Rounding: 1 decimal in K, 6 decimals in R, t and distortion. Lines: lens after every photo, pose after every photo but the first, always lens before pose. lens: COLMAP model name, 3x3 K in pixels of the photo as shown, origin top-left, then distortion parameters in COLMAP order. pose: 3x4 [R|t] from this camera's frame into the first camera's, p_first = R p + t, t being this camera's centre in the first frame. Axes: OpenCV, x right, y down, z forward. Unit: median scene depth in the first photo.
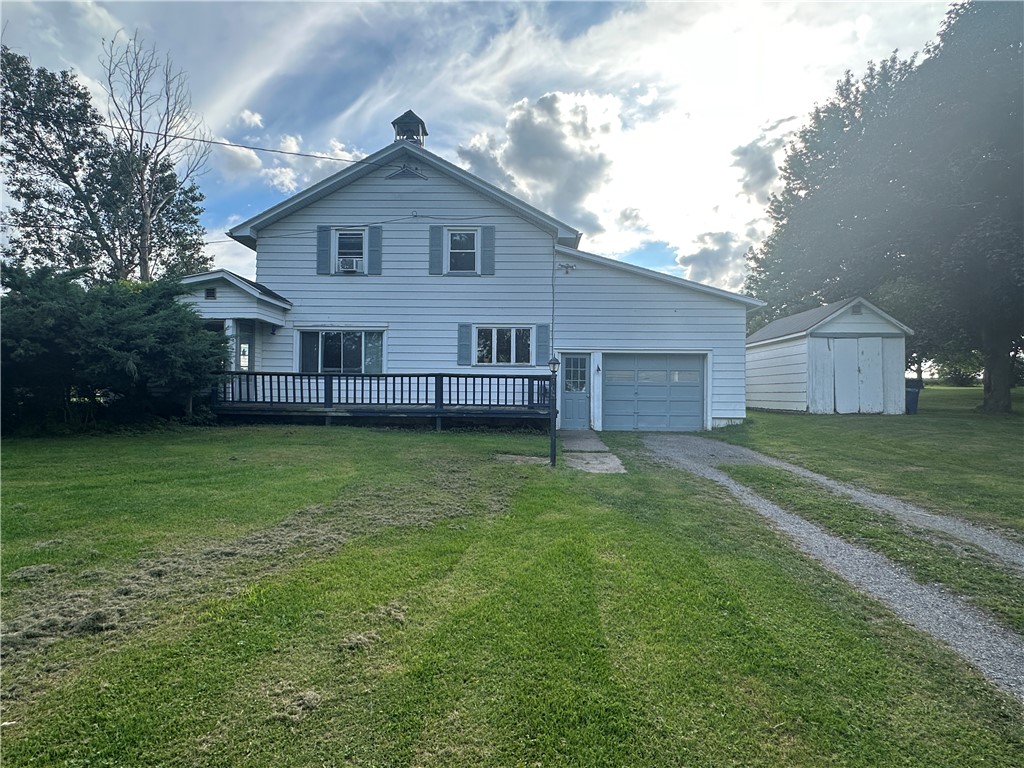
lens RADIAL K [[537.4, 0, 510.3], [0, 537.4, 382.4], [0, 0, 1]] dist [-0.000998, -0.000041]
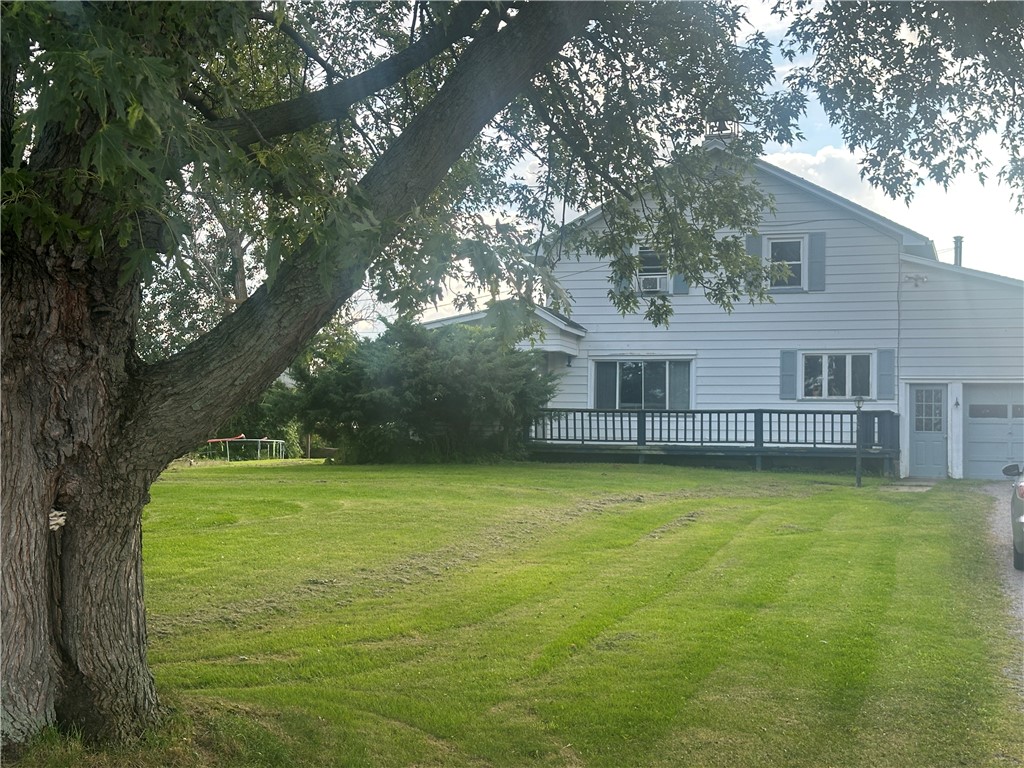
lens RADIAL K [[1484.9, 0, 510.2], [0, 1484.9, 391.7], [0, 0, 1]] dist [0.183651, 0.000000]
pose [[0.959755, -0.007236, -0.280747, 0.154056], [0.000033, 0.999671, -0.025653, 0.015985], [0.280840, 0.024611, 0.959439, -1.368051]]
